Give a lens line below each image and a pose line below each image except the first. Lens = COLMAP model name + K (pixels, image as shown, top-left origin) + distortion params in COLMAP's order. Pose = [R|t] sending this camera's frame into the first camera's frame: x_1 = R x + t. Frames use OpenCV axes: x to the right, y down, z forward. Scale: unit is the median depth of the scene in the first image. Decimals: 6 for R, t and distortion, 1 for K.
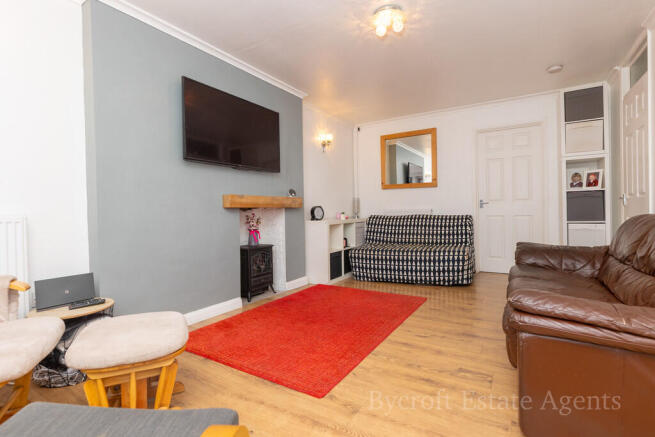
lens RADIAL K [[316.6, 0, 327.5], [0, 316.6, 218.5], [0, 0, 1]] dist [-0.000130, -0.000029]
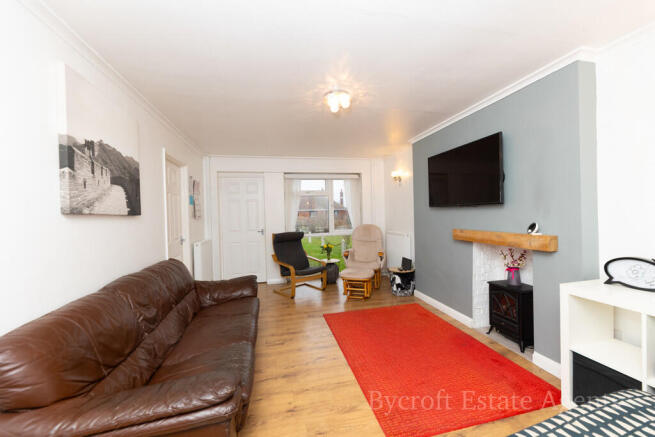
lens RADIAL K [[261.3, 0, 327.5], [0, 261.3, 218.5], [0, 0, 1]] dist [0.000305, 0.000009]
pose [[-0.711725, 0.050899, -0.700611, 0.761675], [0.022985, 0.998525, 0.049193, -0.176583], [0.702082, 0.018909, -0.711845, 1.364530]]
